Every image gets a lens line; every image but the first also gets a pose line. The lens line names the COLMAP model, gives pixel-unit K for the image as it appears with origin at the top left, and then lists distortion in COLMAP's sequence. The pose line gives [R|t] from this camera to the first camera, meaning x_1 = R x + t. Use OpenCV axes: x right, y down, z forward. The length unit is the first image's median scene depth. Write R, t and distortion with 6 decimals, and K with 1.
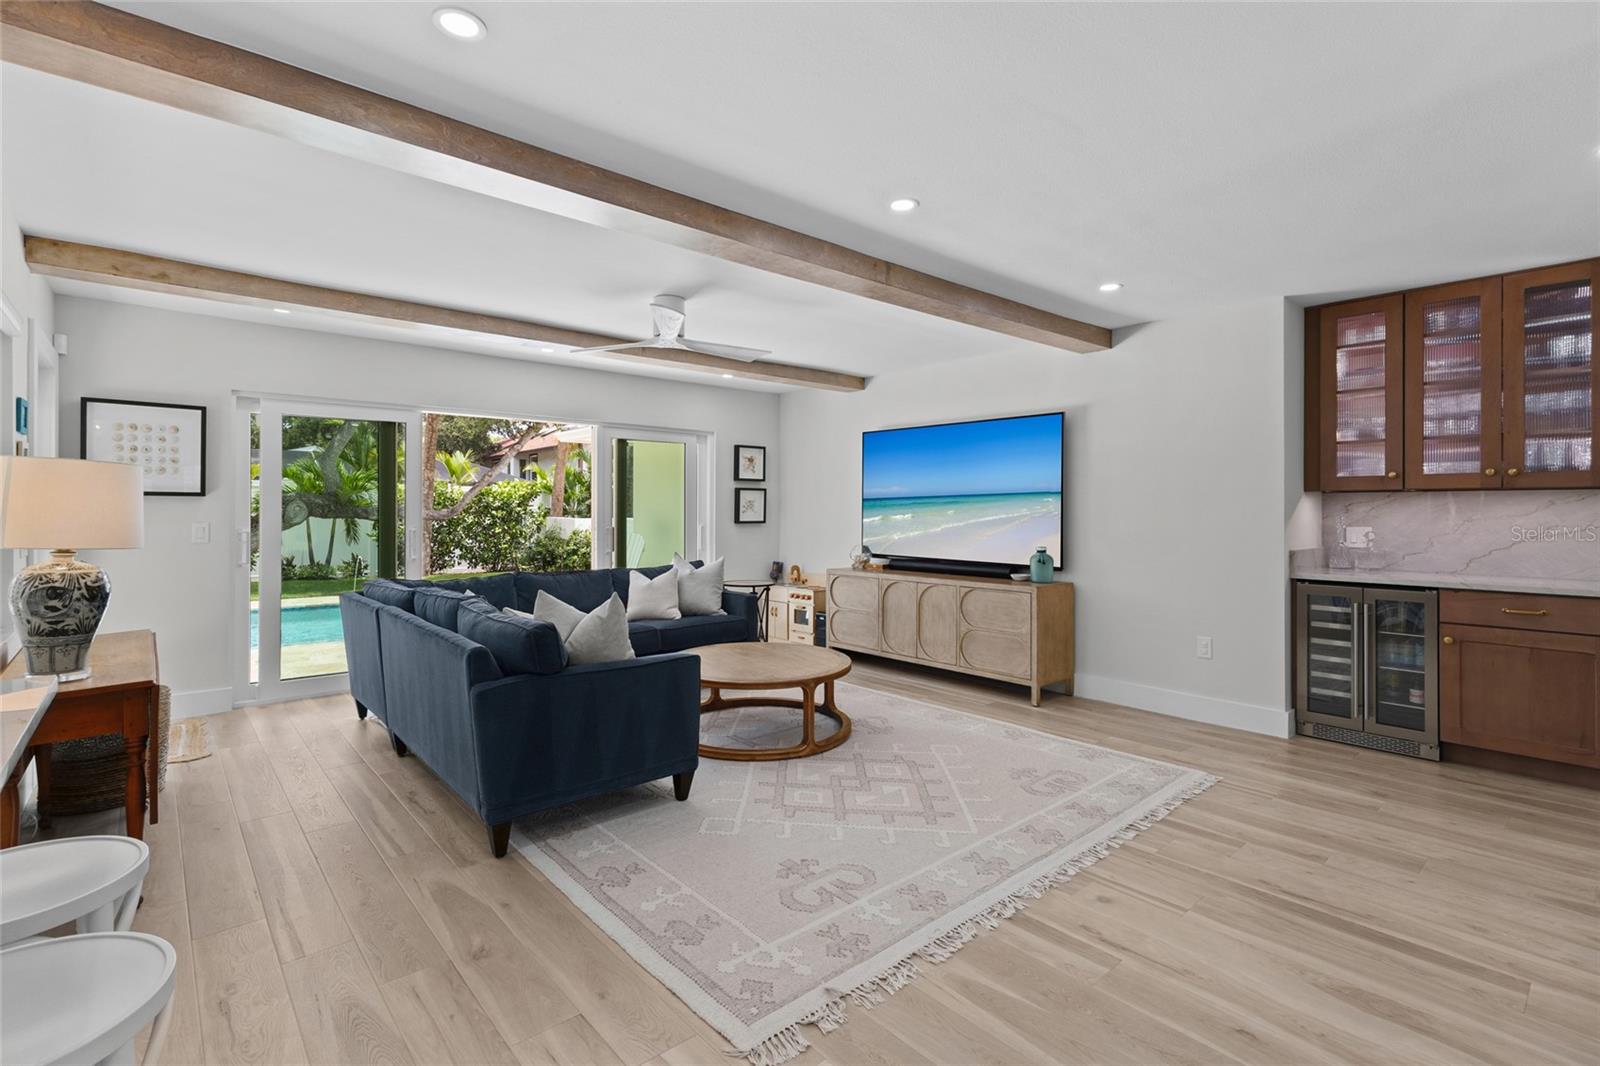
lens RADIAL K [[744.9, 0, 793.2], [0, 744.9, 505.4], [0, 0, 1]] dist [0.001748, 0.000544]
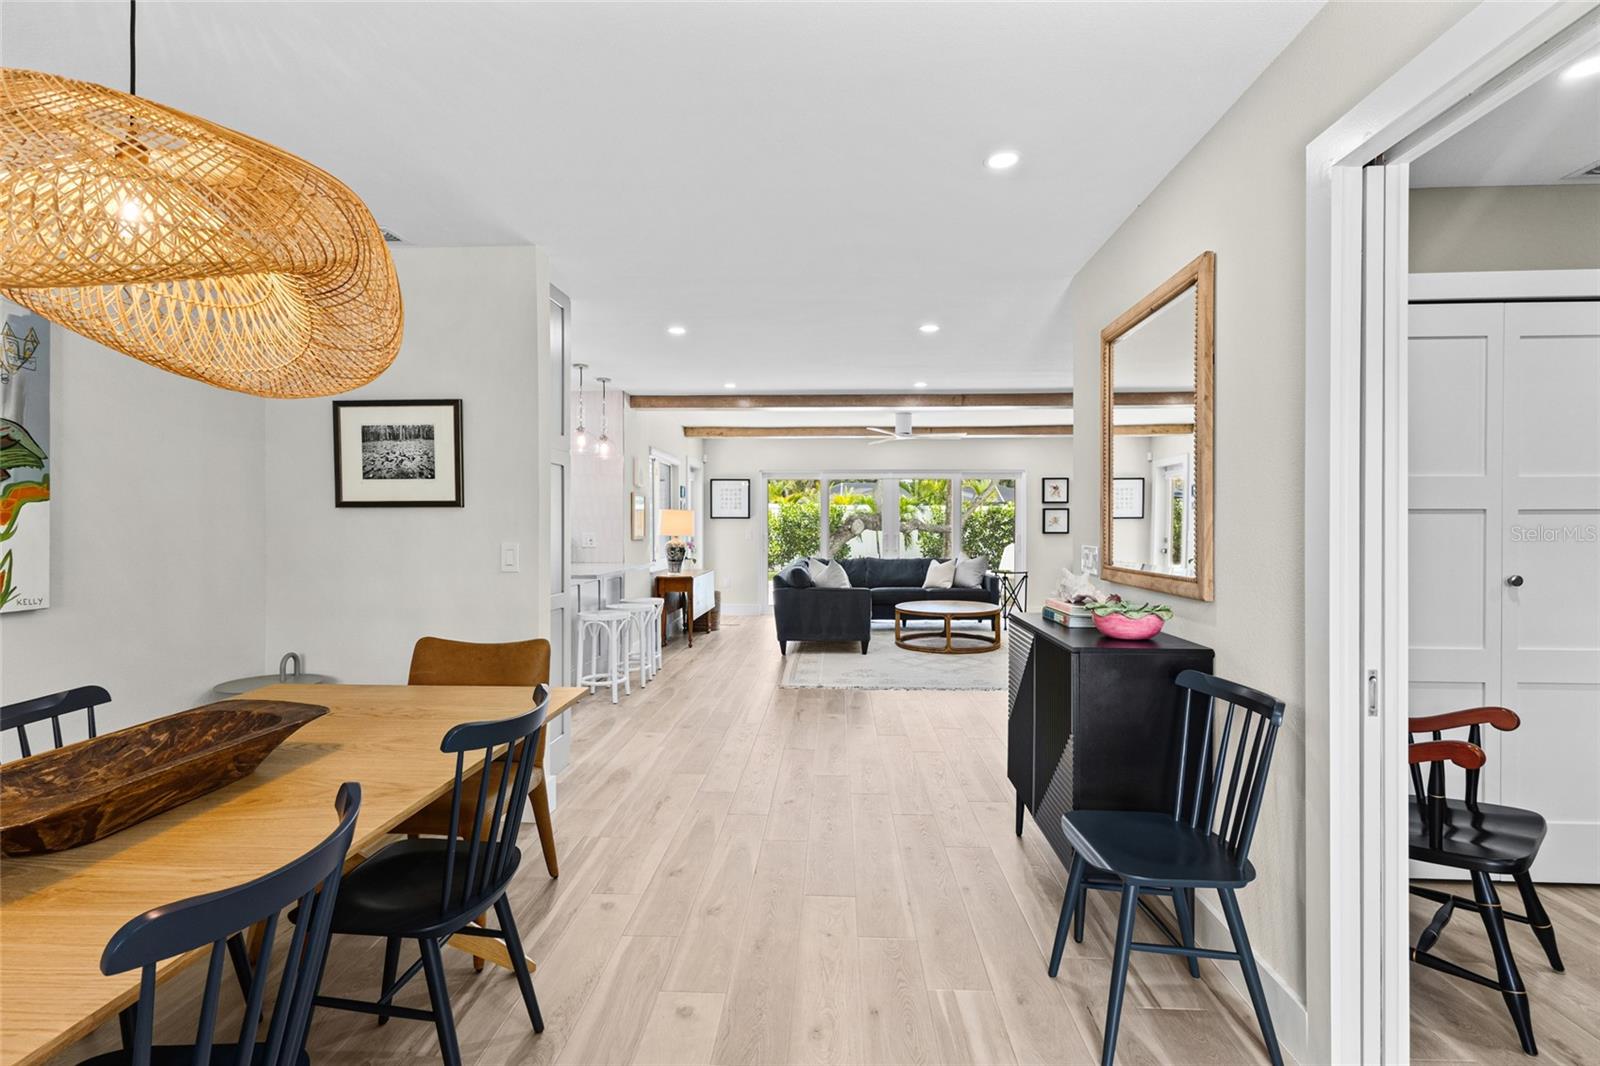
lens RADIAL K [[732.7, 0, 800.0], [0, 732.7, 533.0], [0, 0, 1]] dist [0.003493, 0.000415]
pose [[0.721451, 0.004609, -0.692450, 0.553068], [0.007014, 0.999878, 0.013964, 0.000448], [0.692430, -0.014931, 0.721331, -0.320746]]
